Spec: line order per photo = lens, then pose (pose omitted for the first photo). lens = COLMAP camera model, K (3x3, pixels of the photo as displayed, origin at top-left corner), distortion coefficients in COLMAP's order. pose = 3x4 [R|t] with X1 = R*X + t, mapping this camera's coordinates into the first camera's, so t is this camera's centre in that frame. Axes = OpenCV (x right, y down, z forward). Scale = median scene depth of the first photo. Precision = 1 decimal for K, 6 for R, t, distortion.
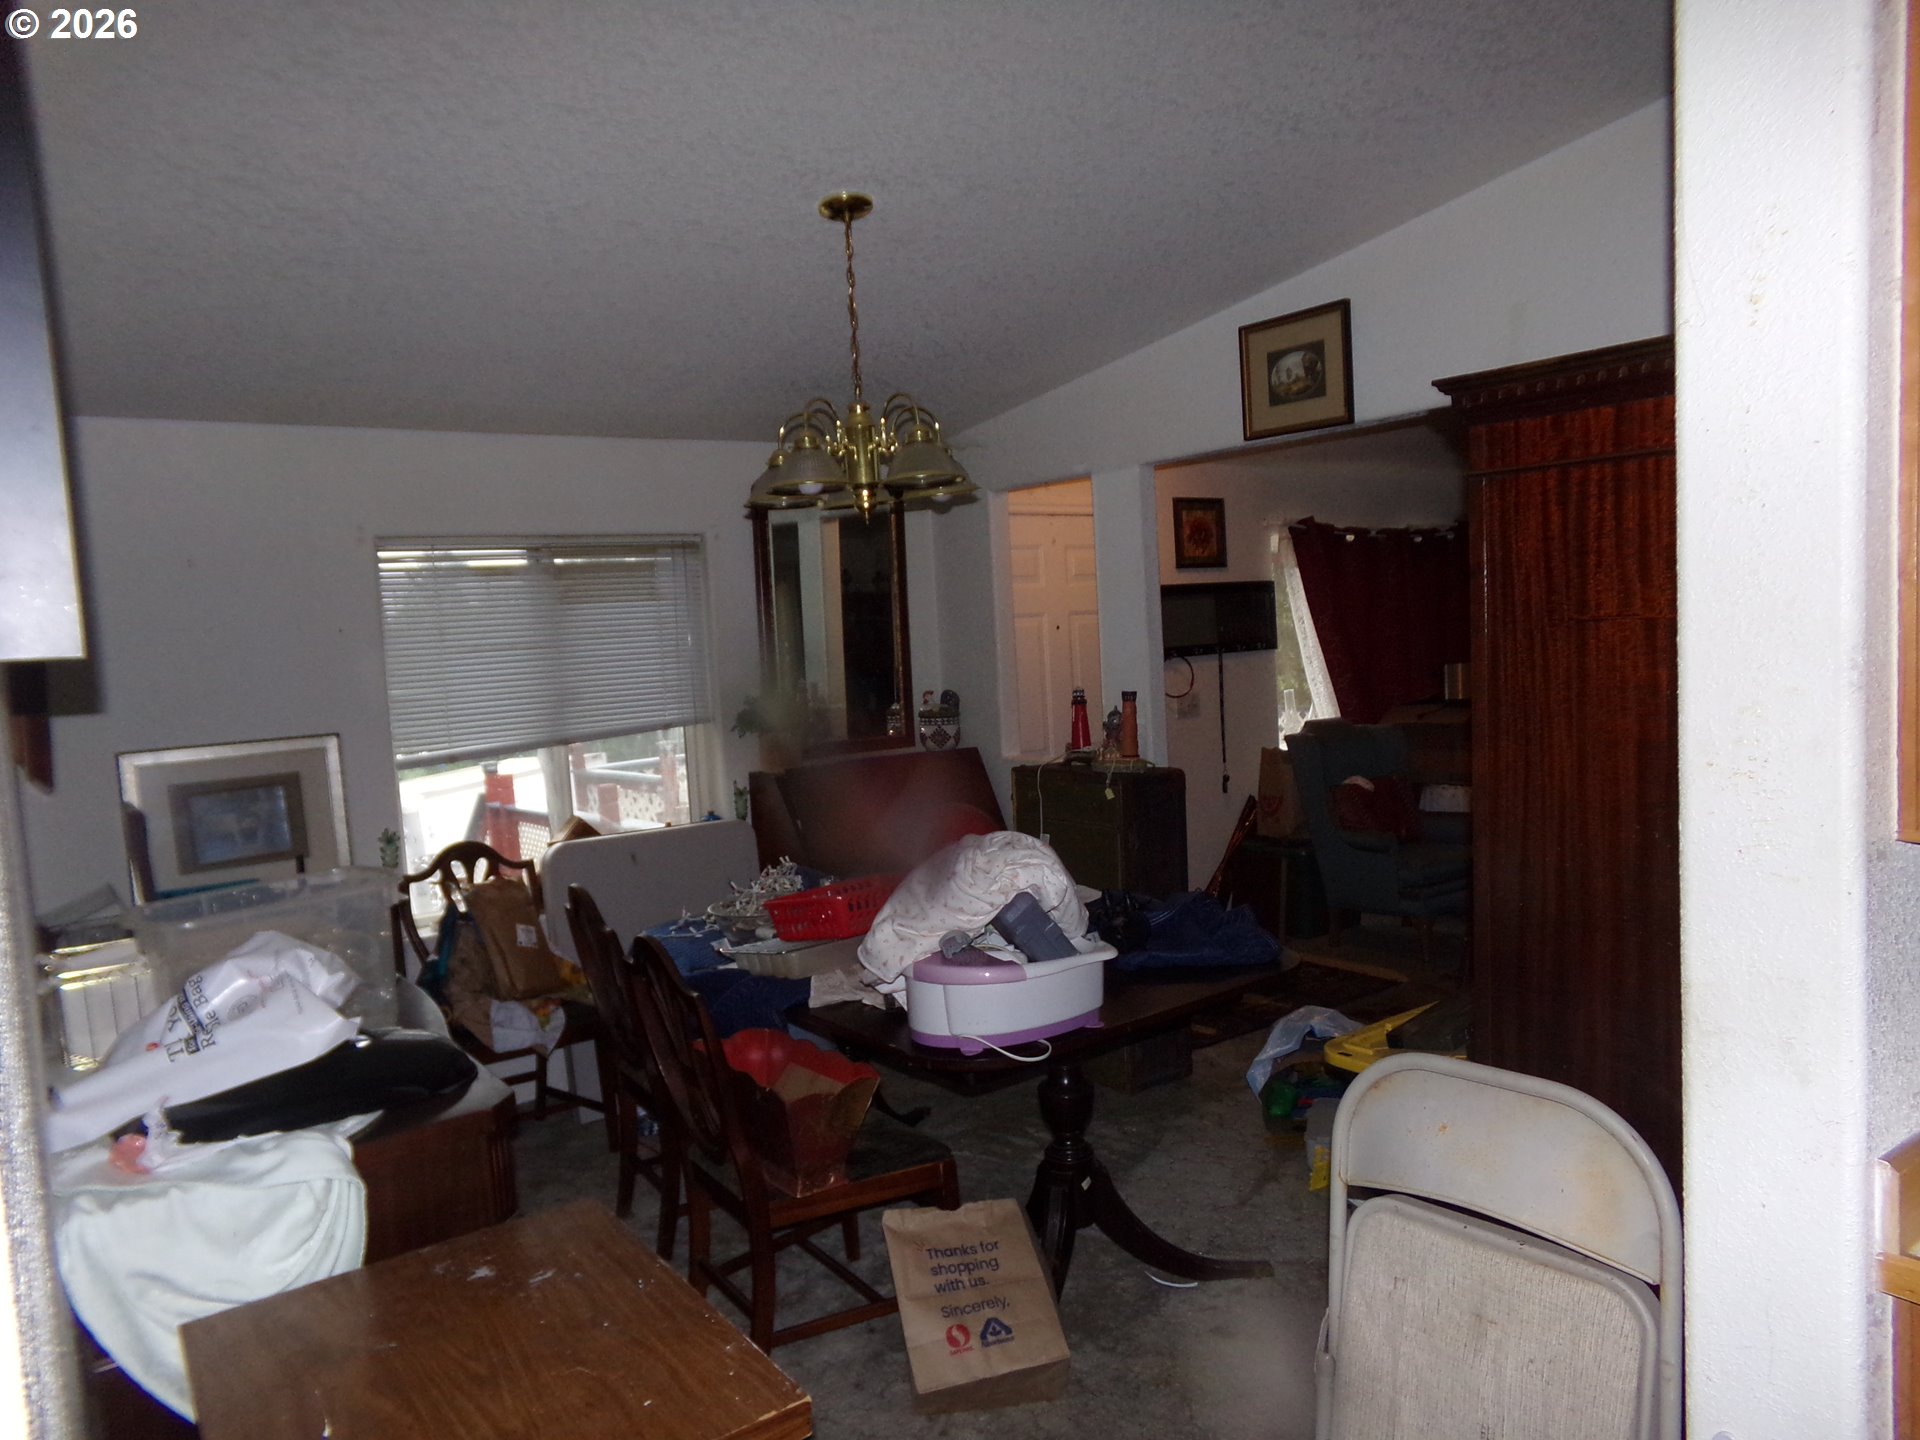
lens RADIAL K [[1342.9, 0, 957.3], [0, 1342.9, 733.4], [0, 0, 1]] dist [-0.106401, 0.202250]
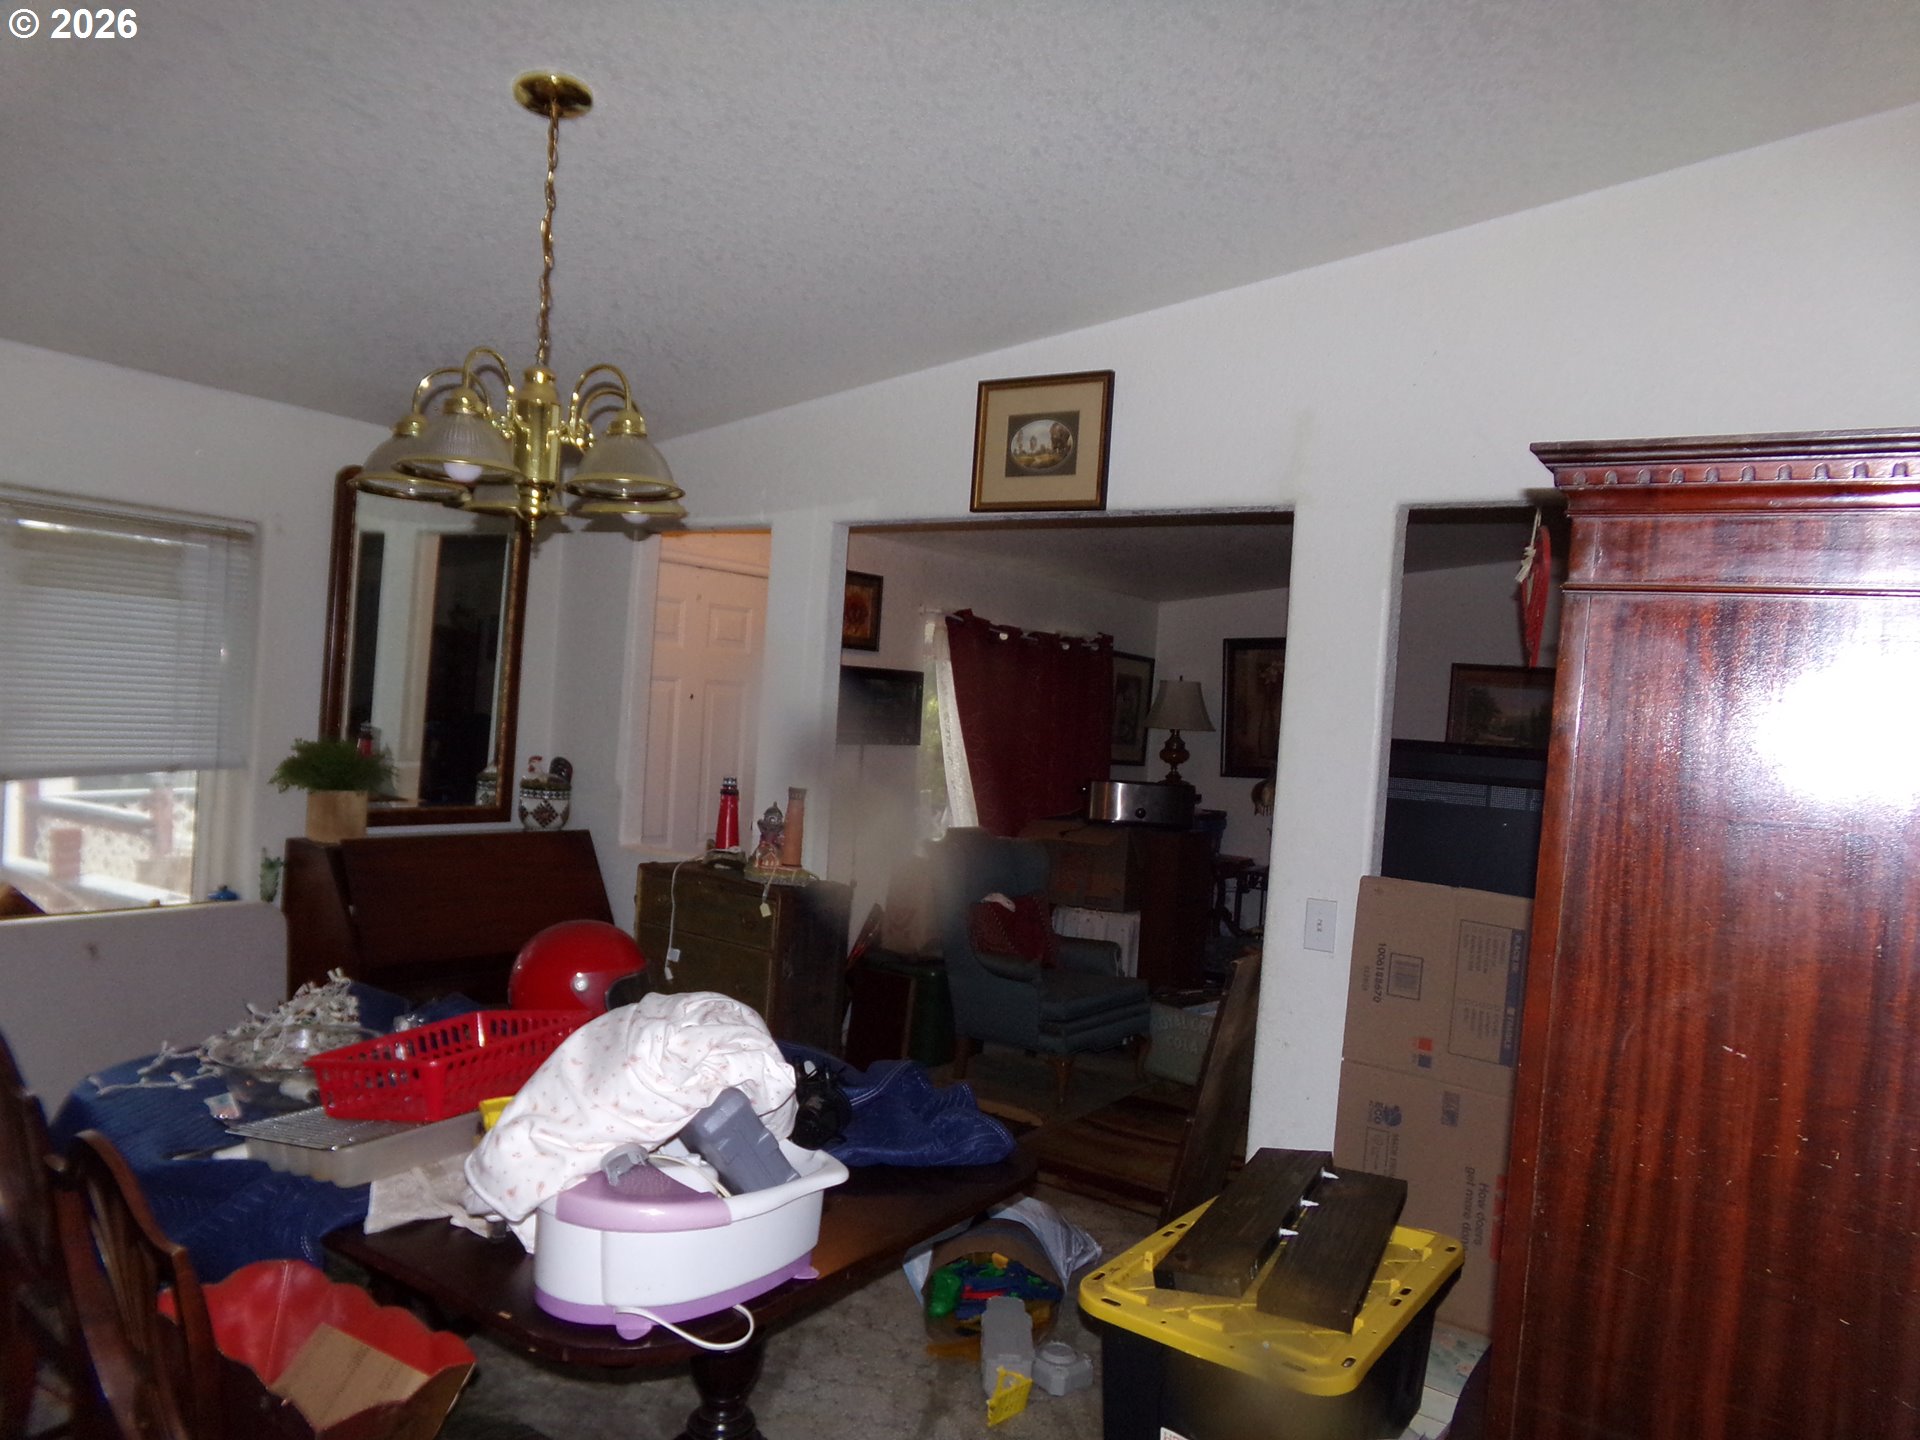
lens RADIAL K [[1342.9, 0, 957.3], [0, 1342.9, 733.4], [0, 0, 1]] dist [-0.106401, 0.202250]
pose [[0.942191, 0.110184, 0.316441, -0.051668], [-0.093104, 0.993287, -0.068646, -0.018547], [-0.321880, 0.035215, 0.946125, 0.198955]]
